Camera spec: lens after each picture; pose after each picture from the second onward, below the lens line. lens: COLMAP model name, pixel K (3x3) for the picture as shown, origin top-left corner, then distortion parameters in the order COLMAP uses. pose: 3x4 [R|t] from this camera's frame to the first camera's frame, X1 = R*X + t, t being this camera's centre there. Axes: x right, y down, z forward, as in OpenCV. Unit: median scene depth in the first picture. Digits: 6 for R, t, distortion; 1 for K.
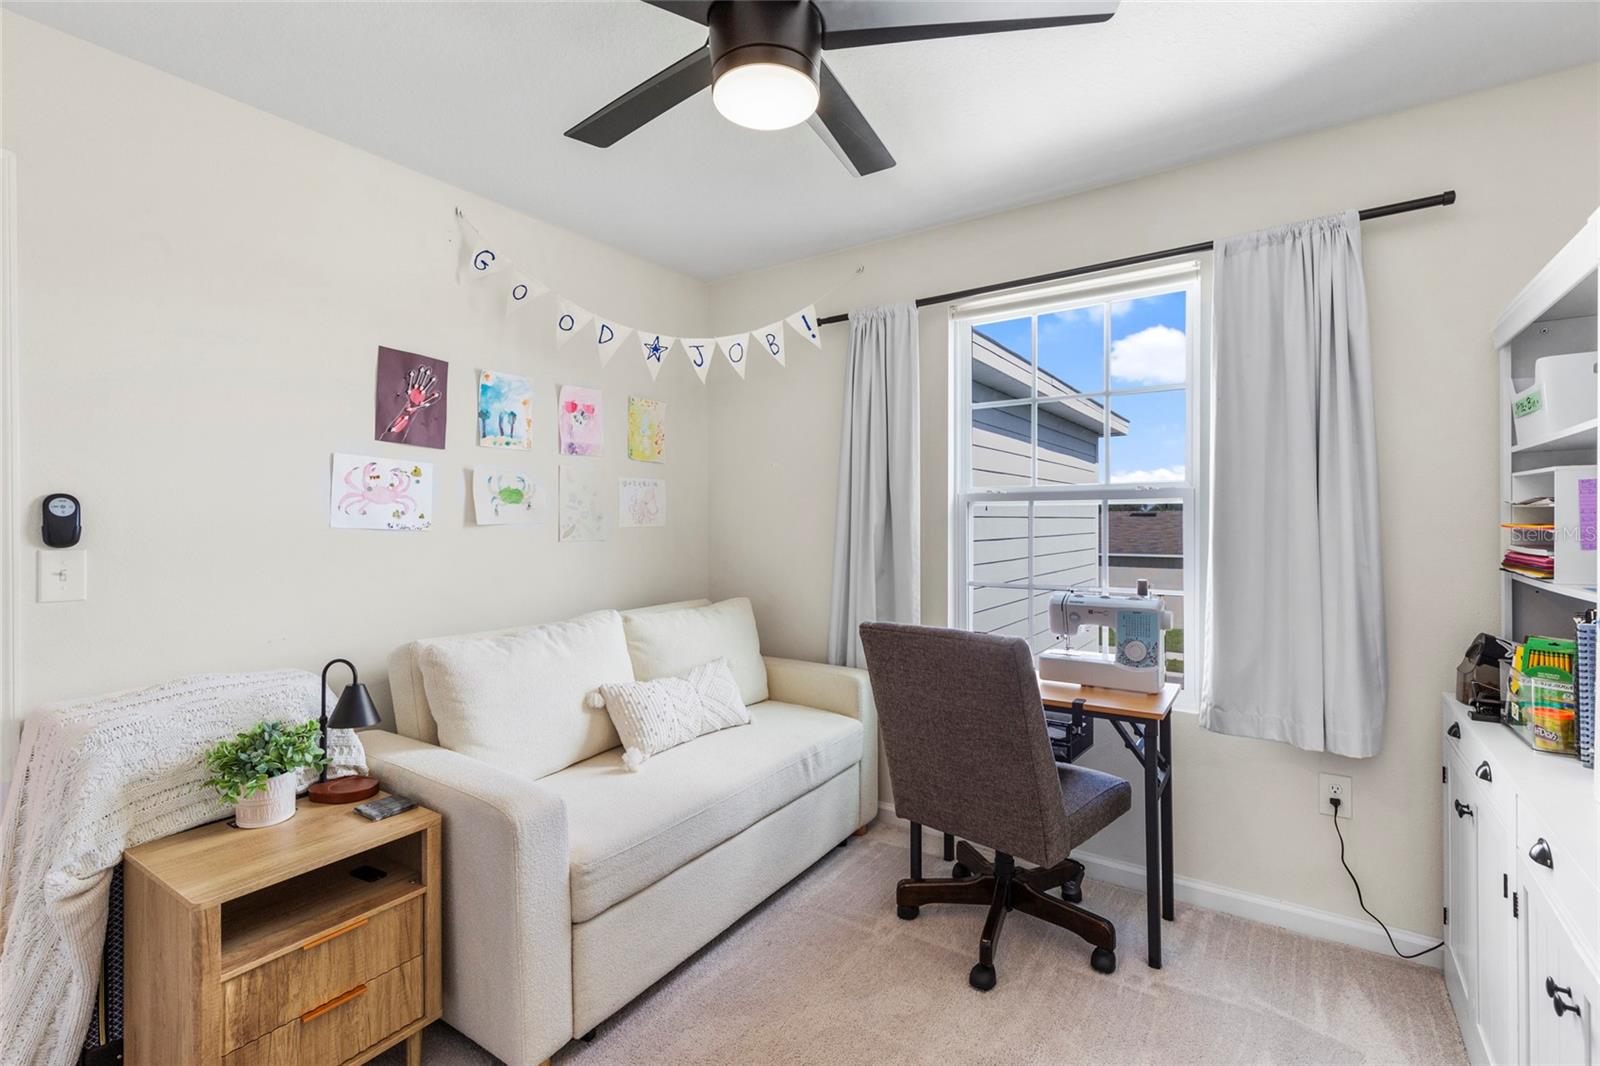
lens RADIAL K [[715.5, 0, 808.5], [0, 715.5, 525.5], [0, 0, 1]] dist [-0.000084, 0.000461]
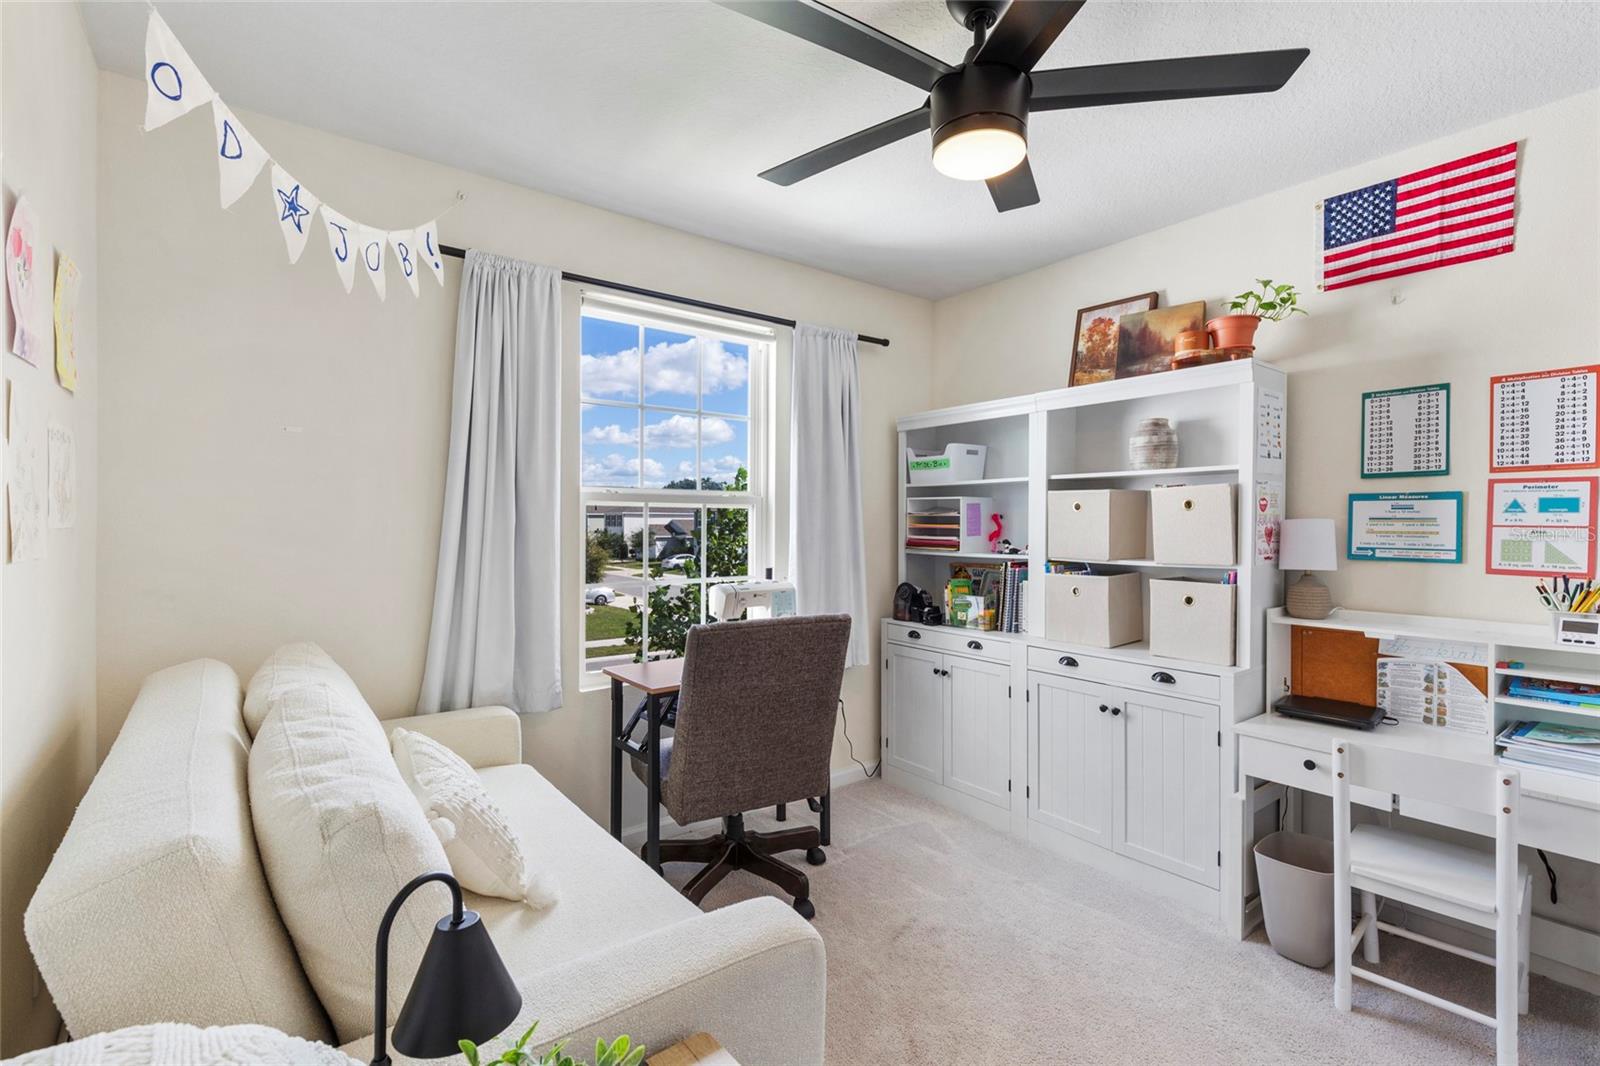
lens RADIAL K [[715.5, 0, 805.5], [0, 715.5, 526.3], [0, 0, 1]] dist [-0.000084, 0.000461]
pose [[0.306357, -0.001862, 0.951915, -0.619670], [-0.000324, 0.999998, 0.002060, -0.000815], [-0.951917, -0.000940, 0.306355, 0.453734]]
